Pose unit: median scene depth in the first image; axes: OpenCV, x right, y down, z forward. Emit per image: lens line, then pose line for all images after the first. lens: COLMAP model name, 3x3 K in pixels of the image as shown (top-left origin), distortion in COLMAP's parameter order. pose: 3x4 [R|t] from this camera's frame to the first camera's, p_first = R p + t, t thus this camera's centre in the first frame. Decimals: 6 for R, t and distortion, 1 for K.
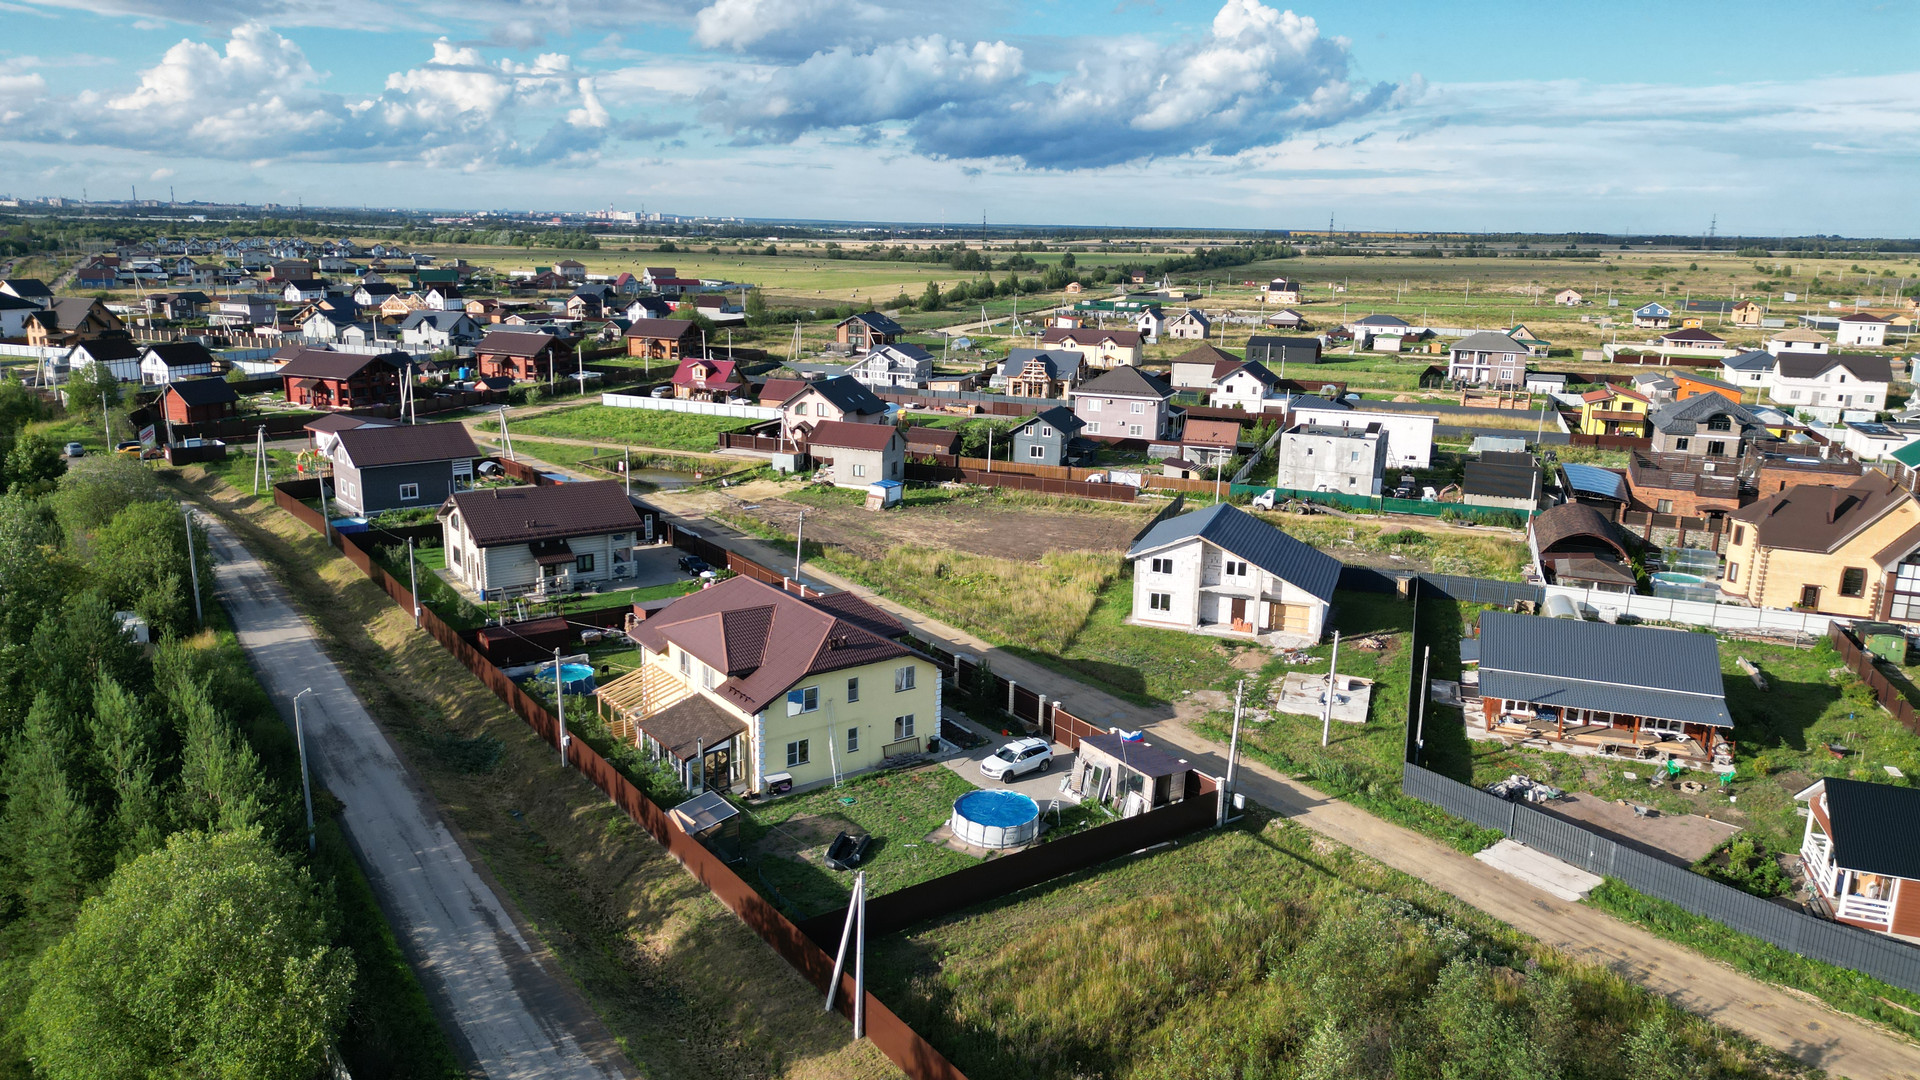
lens RADIAL K [[1351.5, 0, 960.0], [0, 1351.5, 540.0], [0, 0, 1]] dist [0.048661, -0.046116]
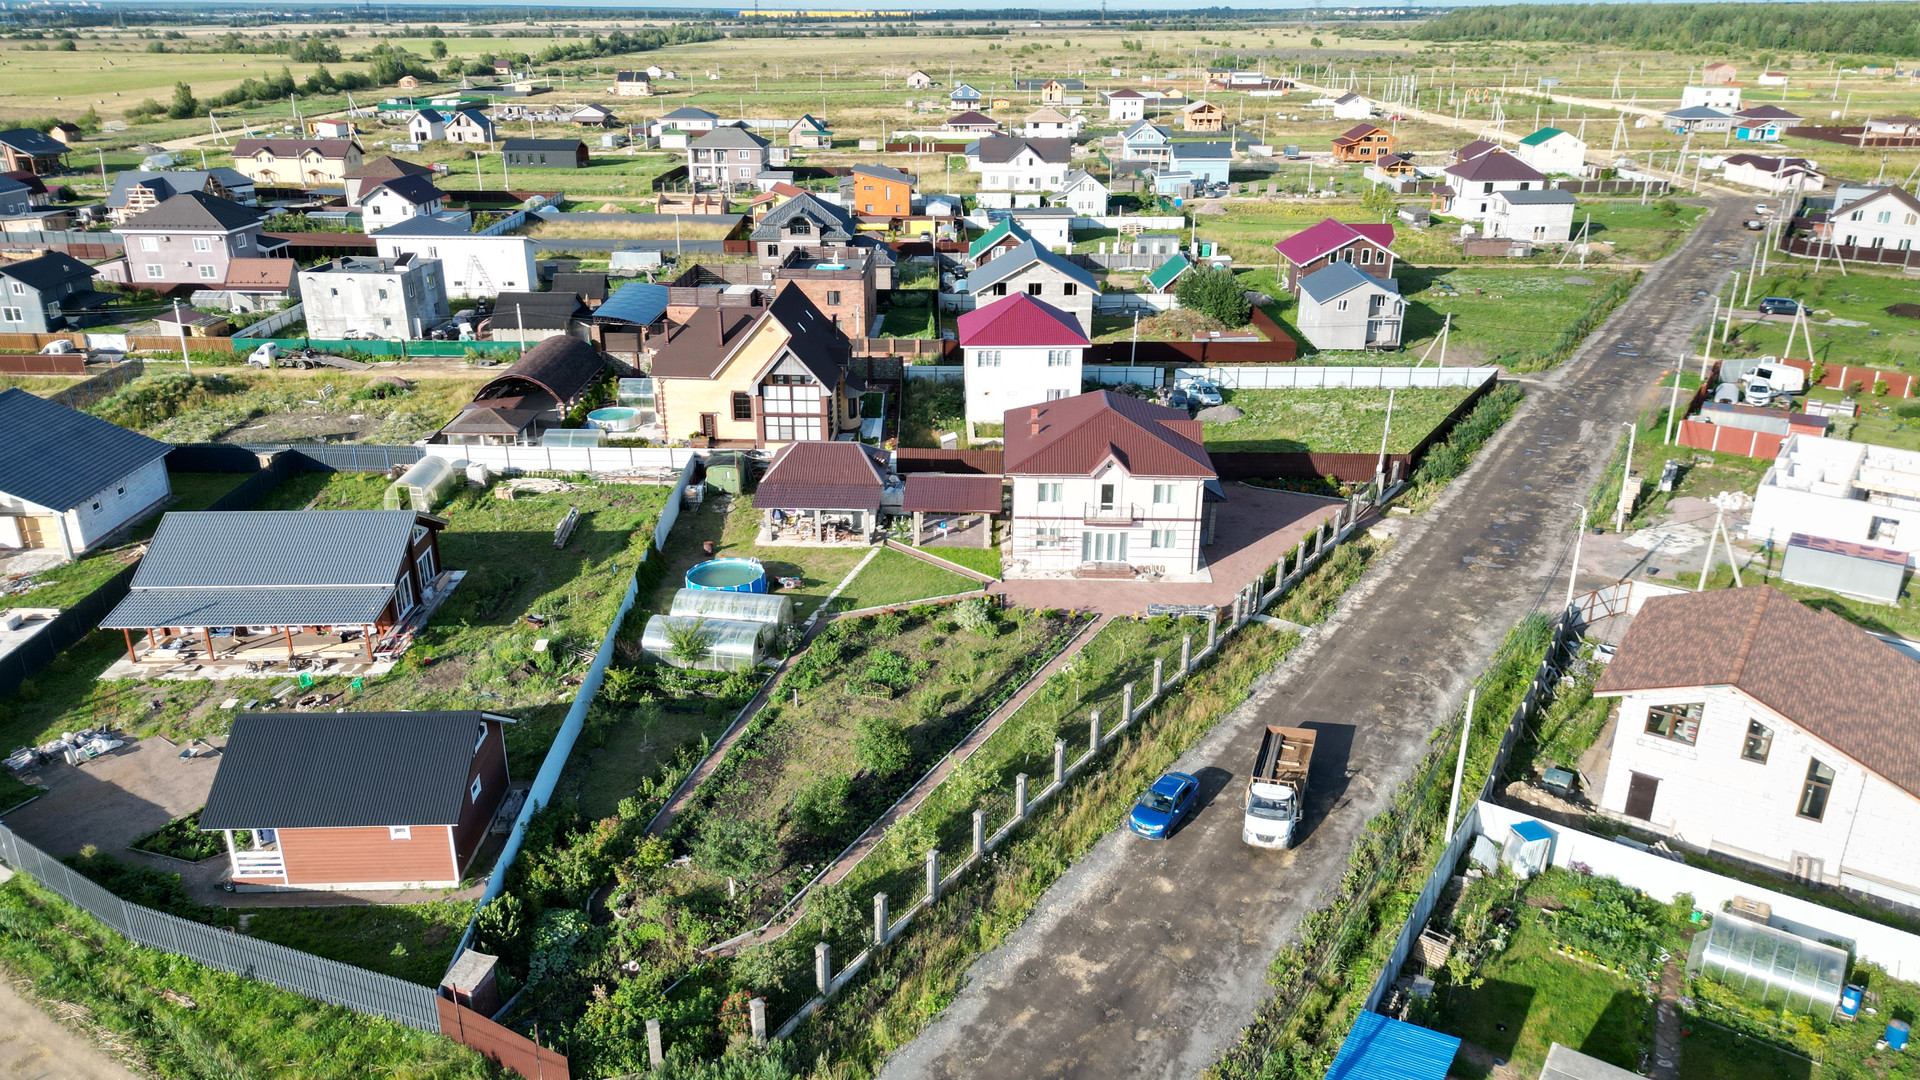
lens RADIAL K [[1313.5, 0, 959.1], [0, 1313.5, 586.9], [0, 0, 1]] dist [0.035069, -0.001957]
pose [[0.933056, -0.159335, 0.322521, 0.272548], [0.096552, 0.974584, 0.202149, -0.011011], [-0.346533, -0.157476, 0.924725, 0.026036]]
